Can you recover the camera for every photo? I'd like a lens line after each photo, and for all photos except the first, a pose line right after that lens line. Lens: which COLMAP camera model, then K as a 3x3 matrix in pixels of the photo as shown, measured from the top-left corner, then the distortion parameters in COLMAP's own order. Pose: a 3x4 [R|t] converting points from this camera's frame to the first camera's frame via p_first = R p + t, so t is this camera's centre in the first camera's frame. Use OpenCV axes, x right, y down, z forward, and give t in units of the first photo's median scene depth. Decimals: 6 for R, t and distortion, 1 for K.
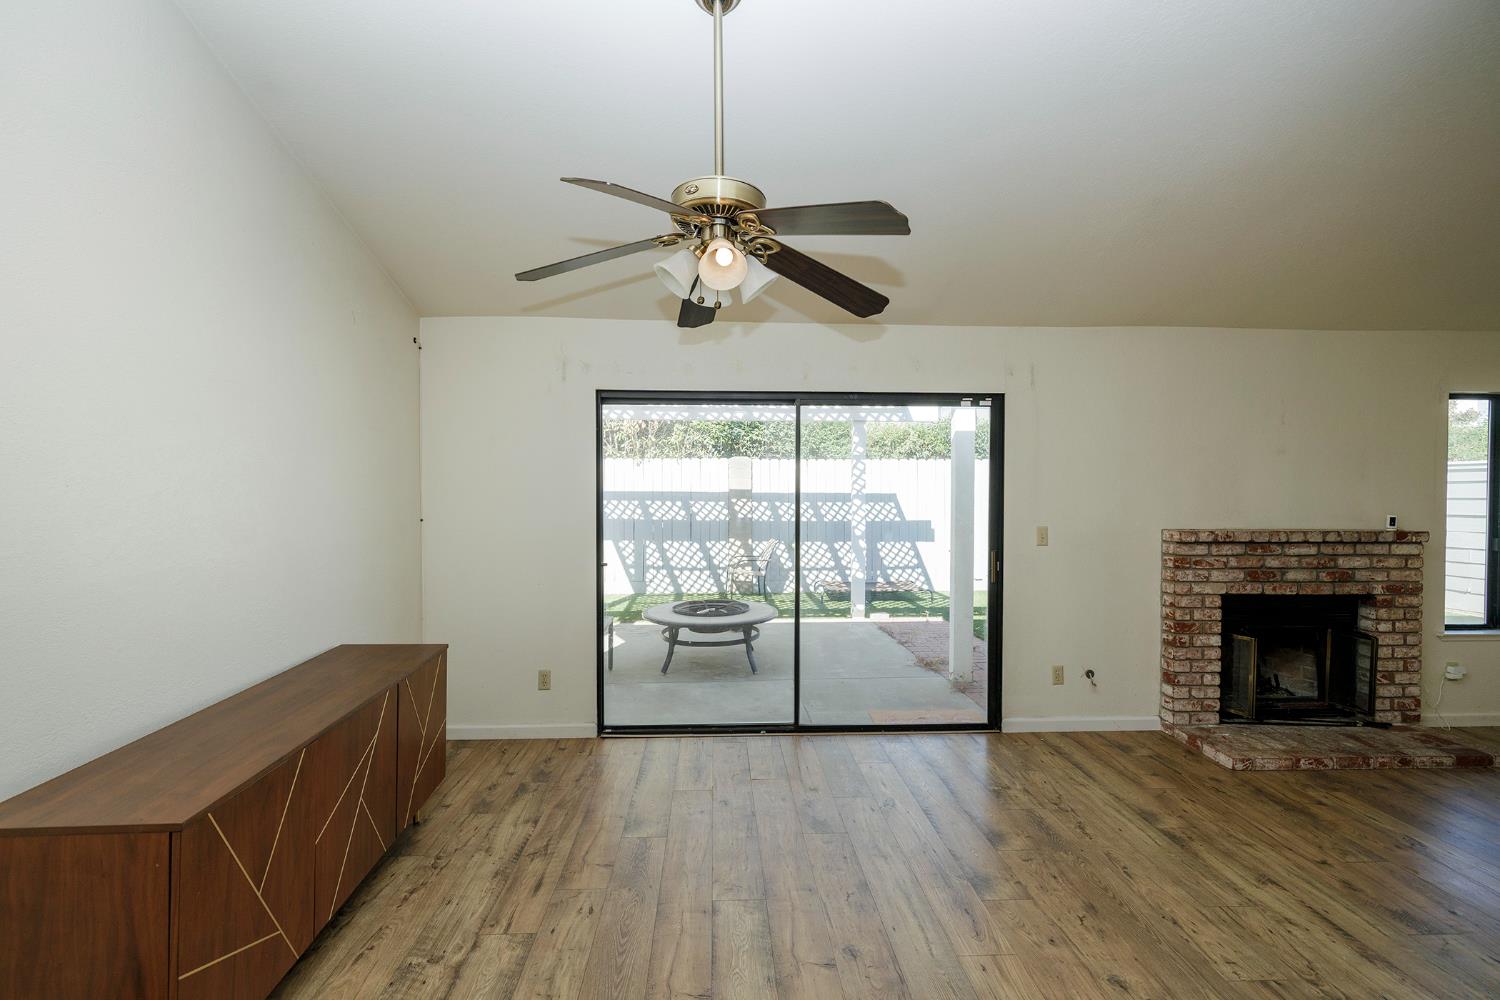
lens RADIAL K [[627.1, 0, 737.2], [0, 627.1, 495.6], [0, 0, 1]] dist [0.001283, -0.000634]
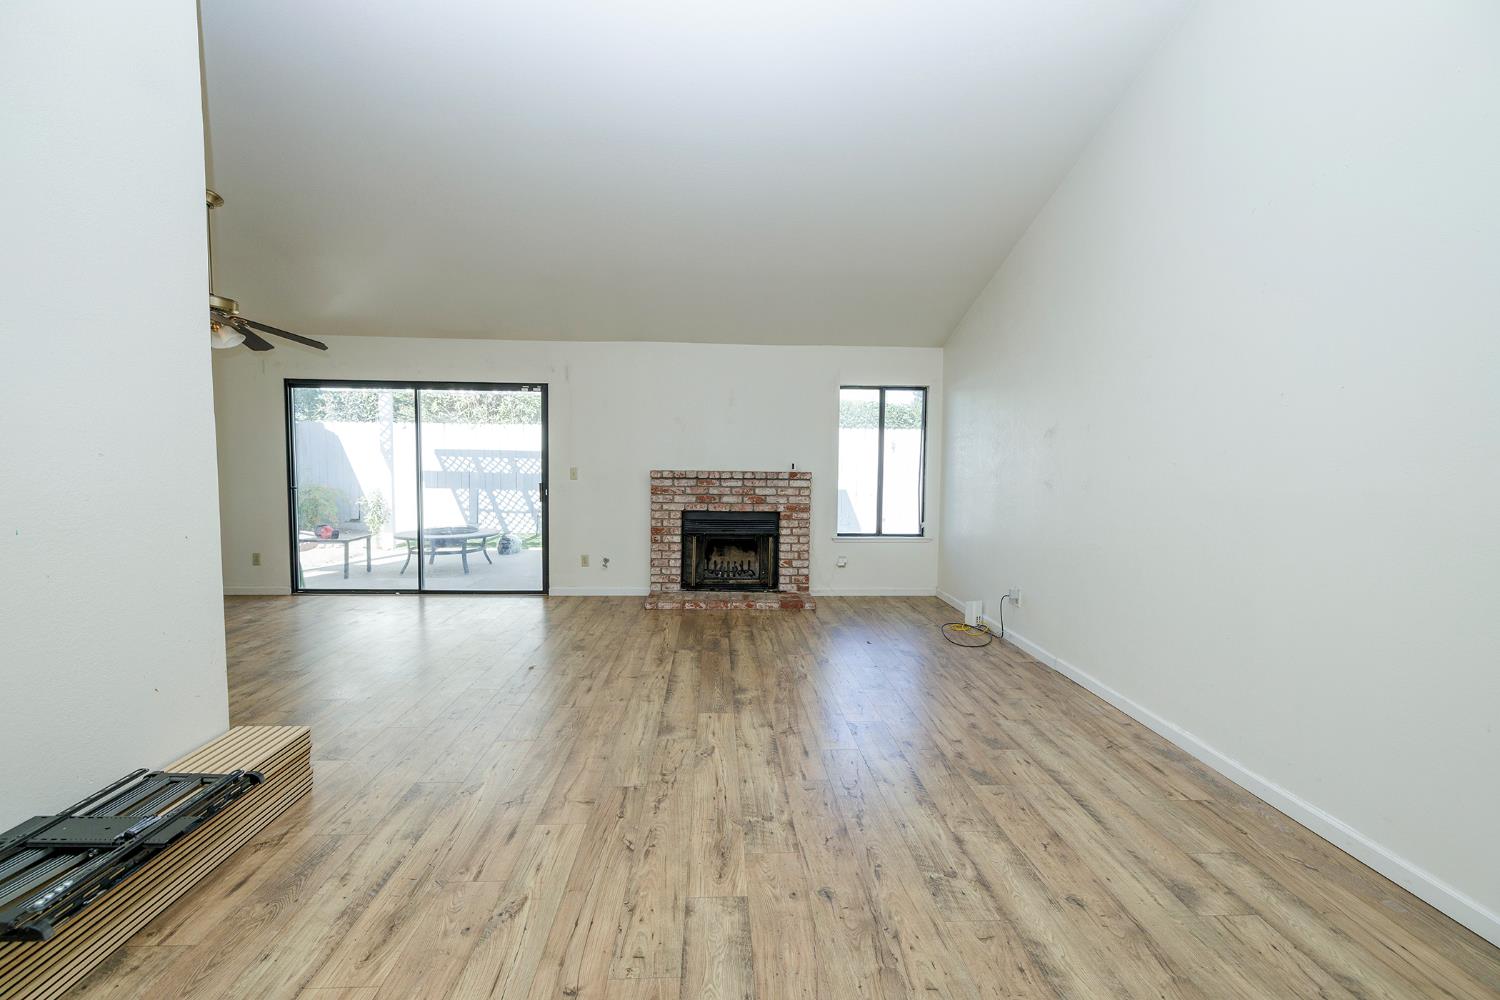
lens RADIAL K [[627.1, 0, 745.7], [0, 627.1, 488.5], [0, 0, 1]] dist [0.001283, -0.000634]
pose [[0.999916, 0.008873, 0.009397, 0.919222], [-0.009260, 0.999075, 0.041982, 0.032363], [-0.009016, -0.042065, 0.999074, -0.605223]]
